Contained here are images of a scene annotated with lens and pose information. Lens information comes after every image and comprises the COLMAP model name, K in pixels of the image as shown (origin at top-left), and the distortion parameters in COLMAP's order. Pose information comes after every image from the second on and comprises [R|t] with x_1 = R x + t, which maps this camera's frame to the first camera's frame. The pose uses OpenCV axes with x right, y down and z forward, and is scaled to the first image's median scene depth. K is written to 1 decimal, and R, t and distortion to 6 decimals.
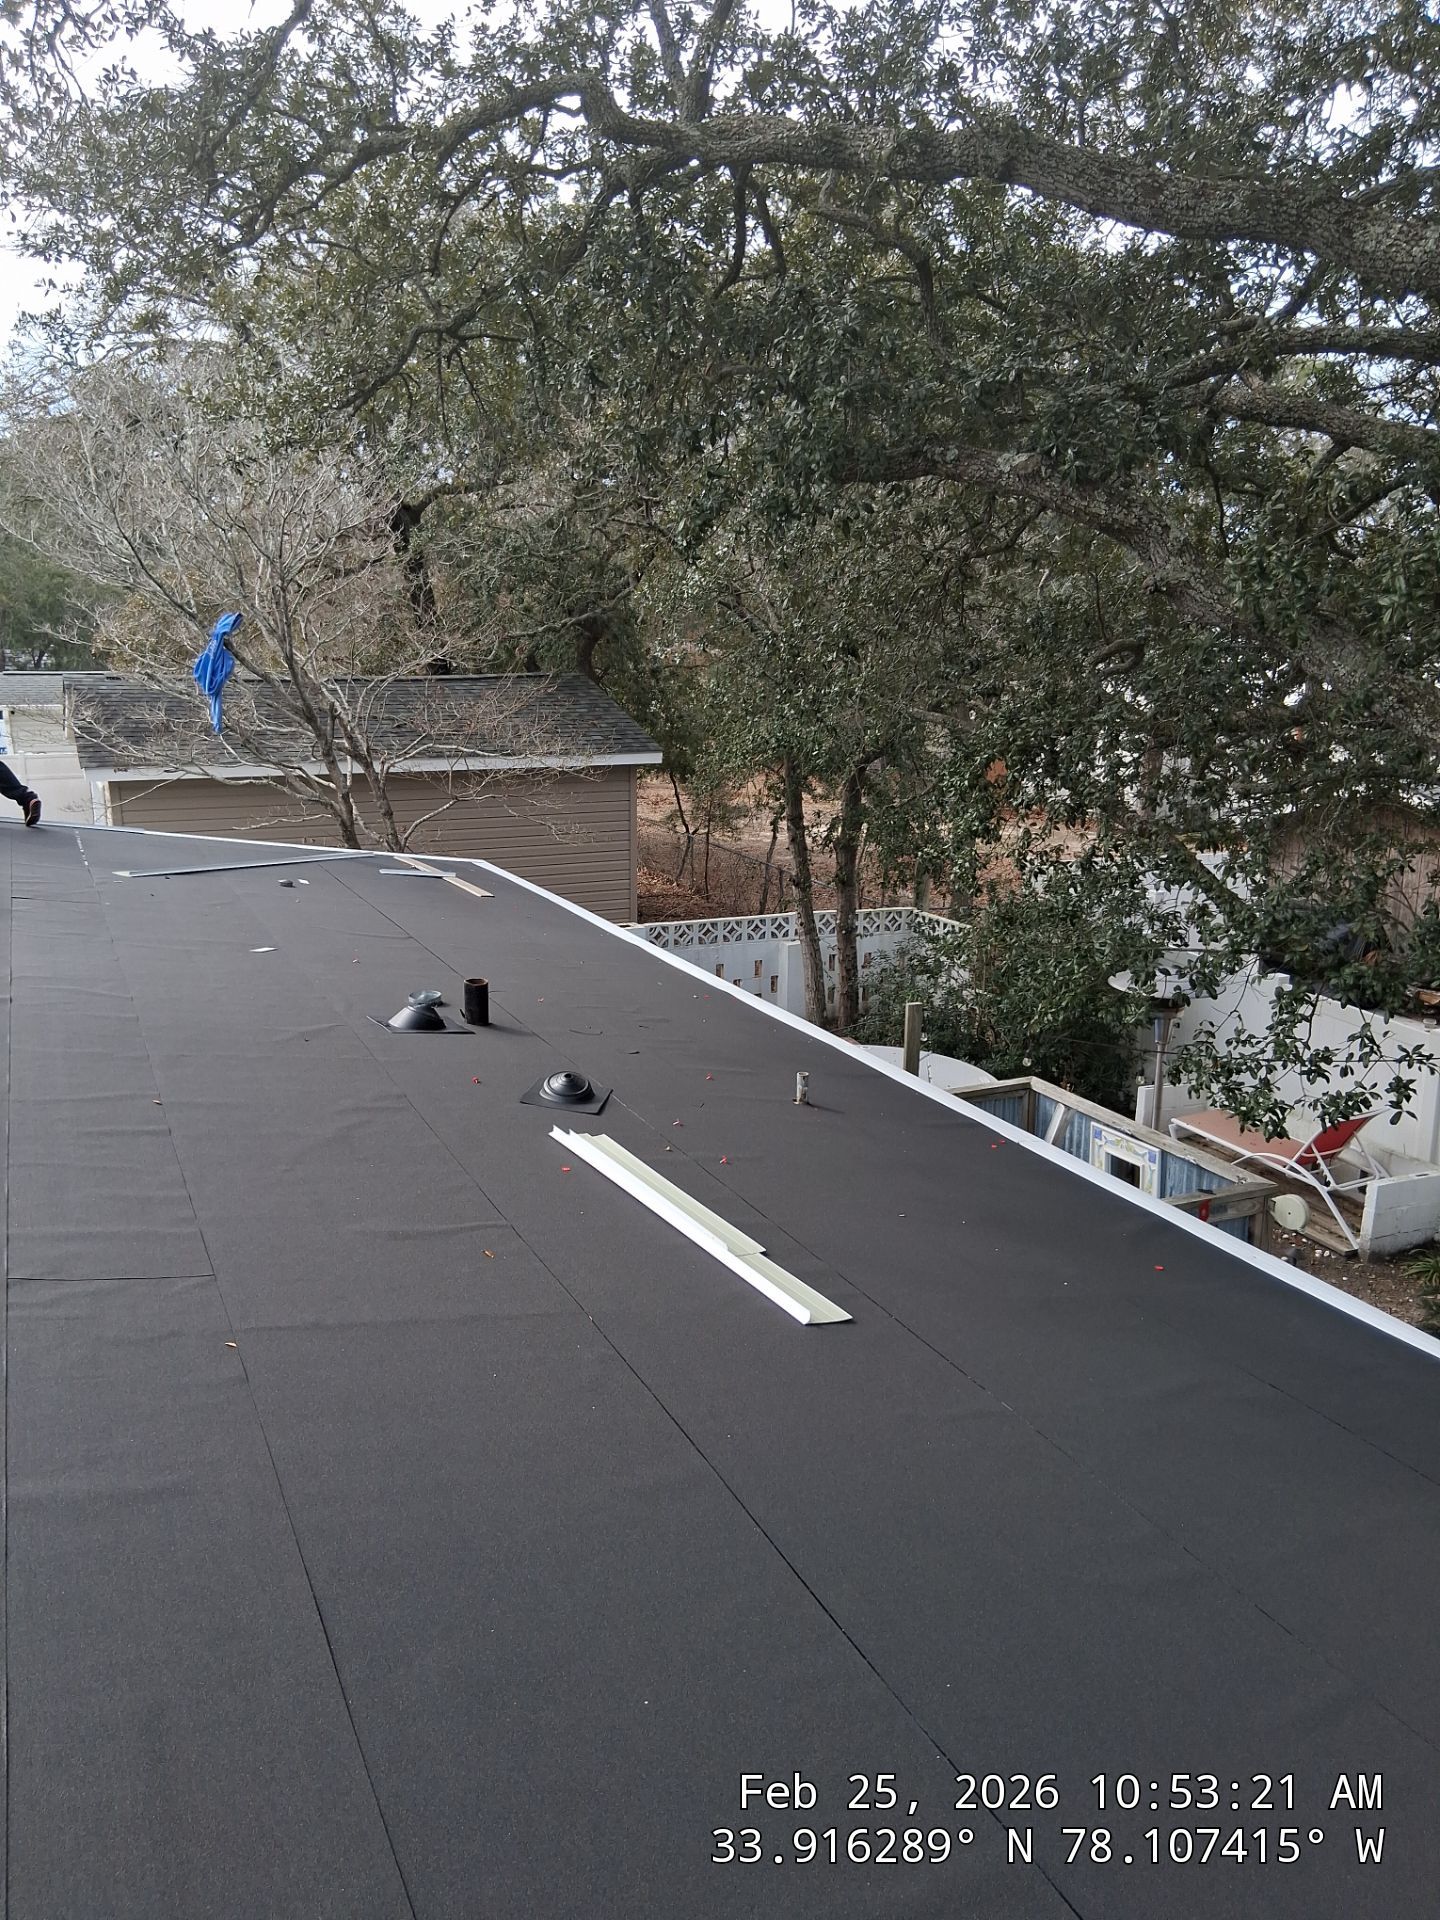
lens RADIAL K [[1461.3, 0, 701.2], [0, 1461.3, 958.5], [0, 0, 1]] dist [0.136825, -0.235661]
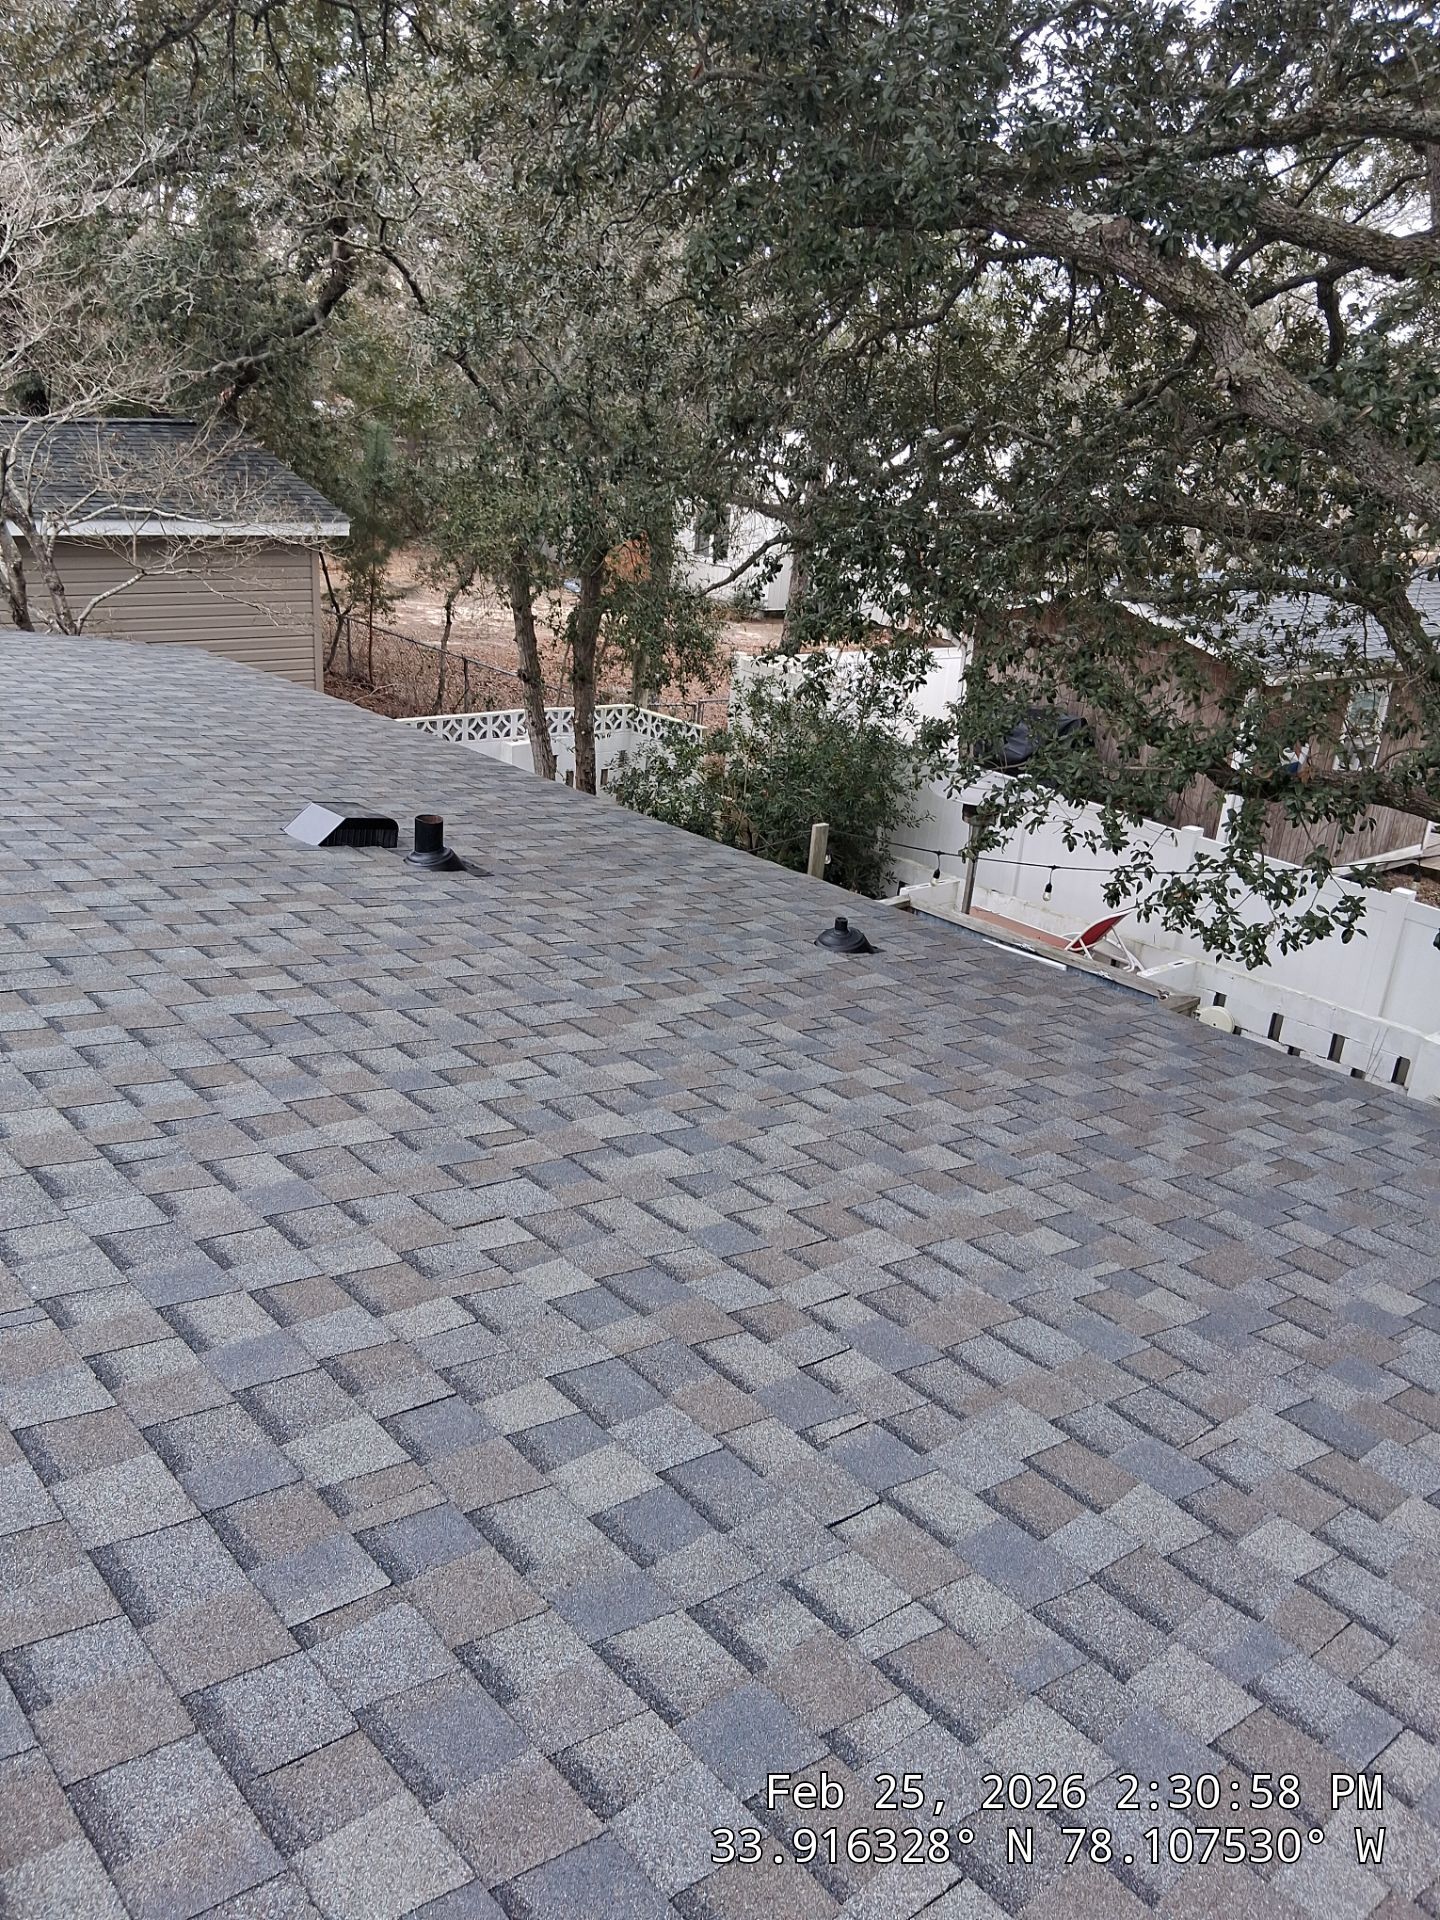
lens RADIAL K [[1467.7, 0, 679.3], [0, 1467.7, 961.5], [0, 0, 1]] dist [0.139648, -0.253963]
pose [[0.956717, -0.047255, 0.287157, -0.190639], [0.004113, 0.988825, 0.149021, -0.021446], [-0.290990, -0.141390, 0.946221, 0.106561]]
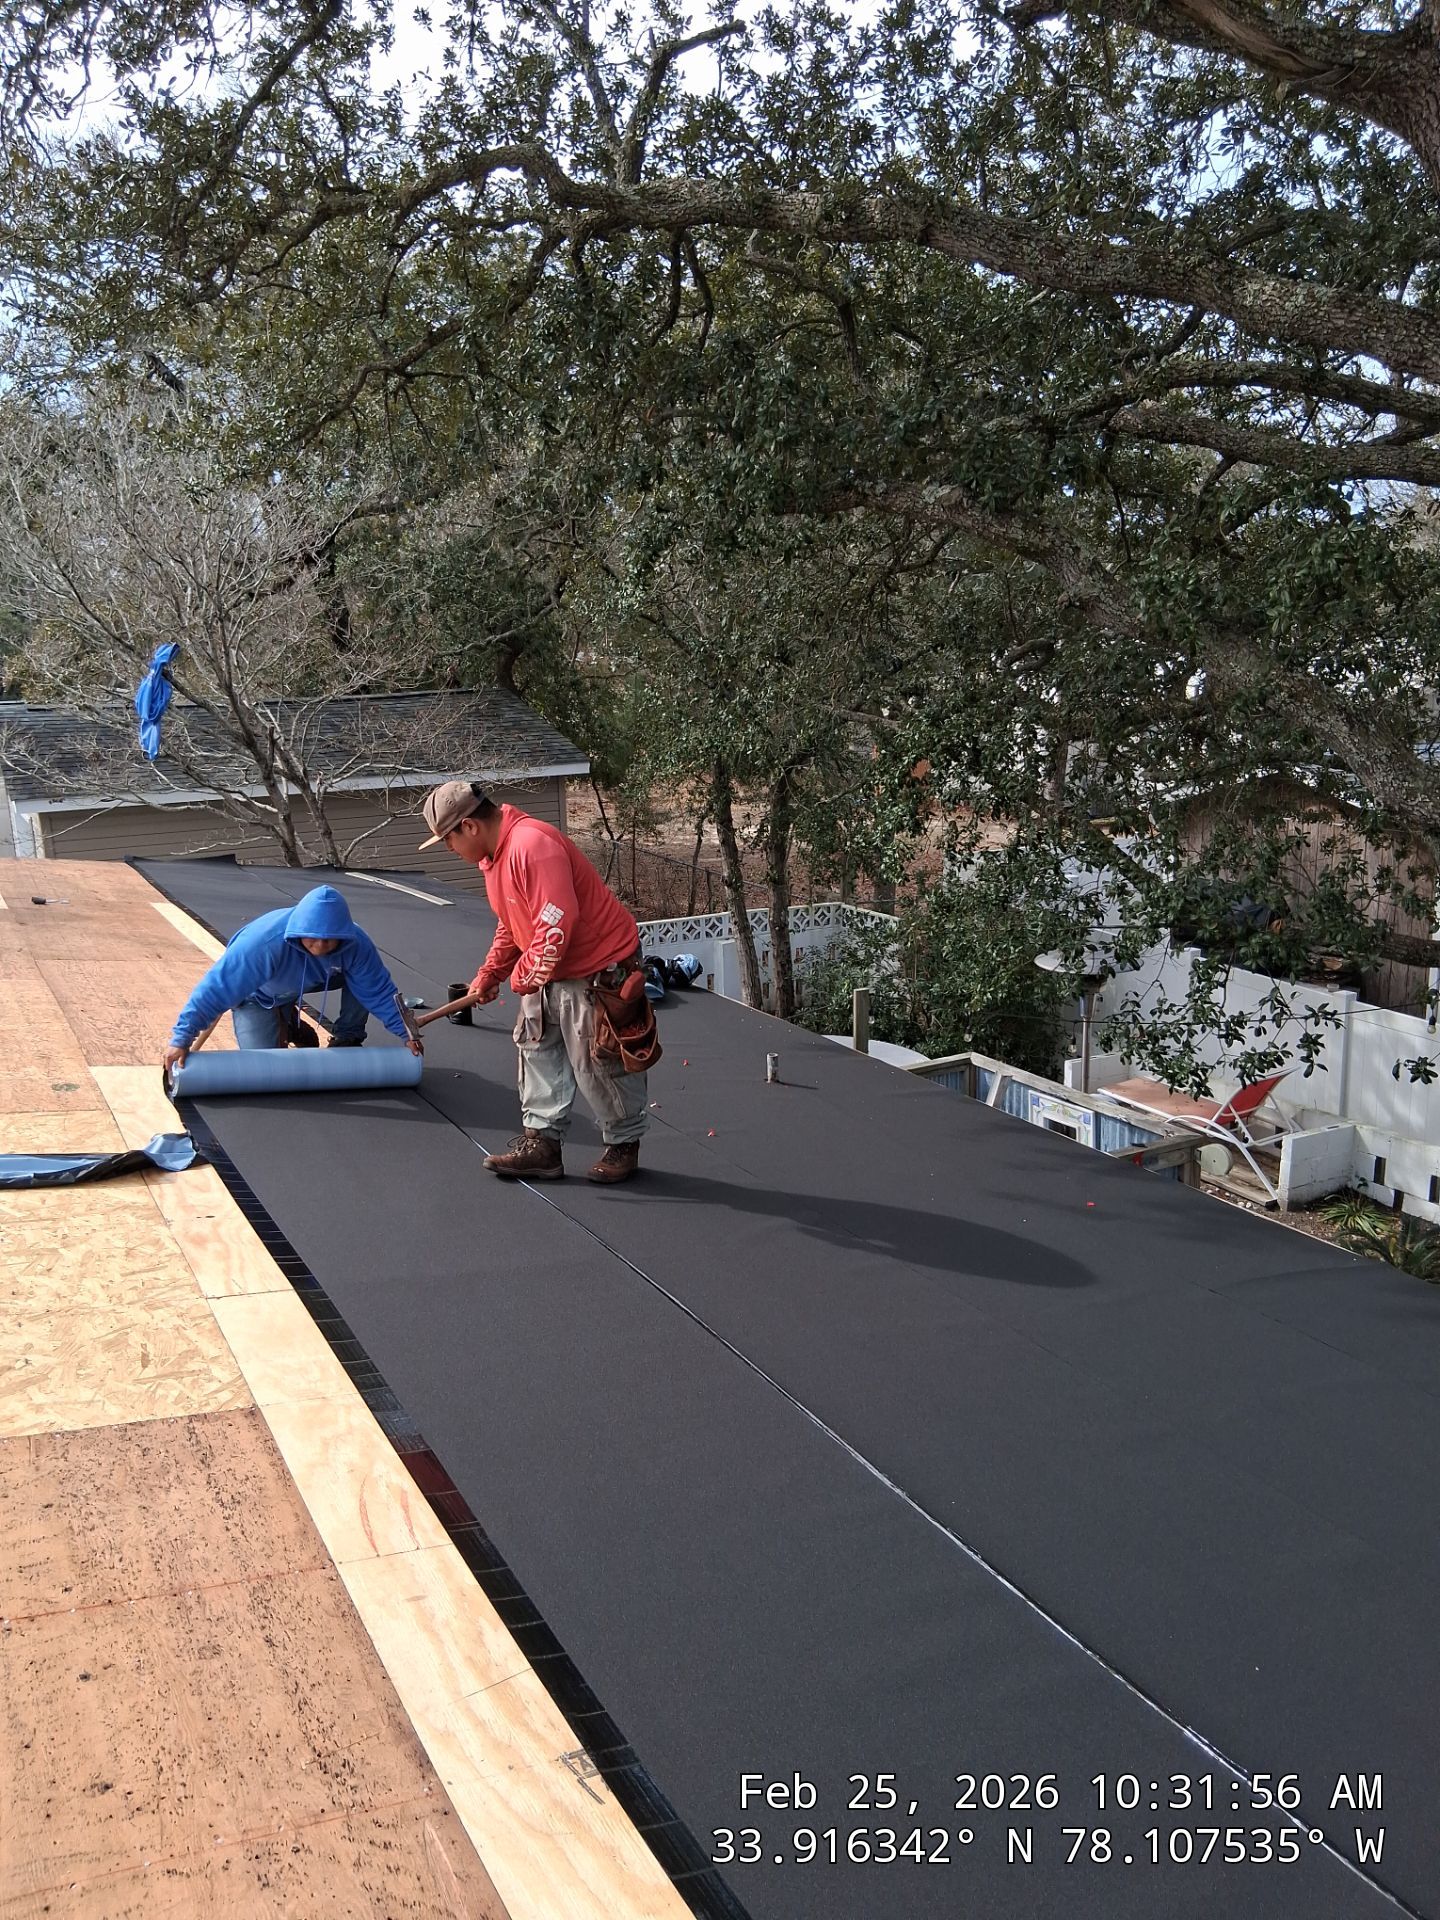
lens RADIAL K [[1484.5, 0, 684.9], [0, 1484.5, 958.2], [0, 0, 1]] dist [0.115979, -0.184424]
pose [[0.997735, -0.046736, 0.048379, -0.029295], [0.046952, 0.998892, -0.003322, 0.004669], [-0.048170, 0.005586, 0.998824, -0.065120]]
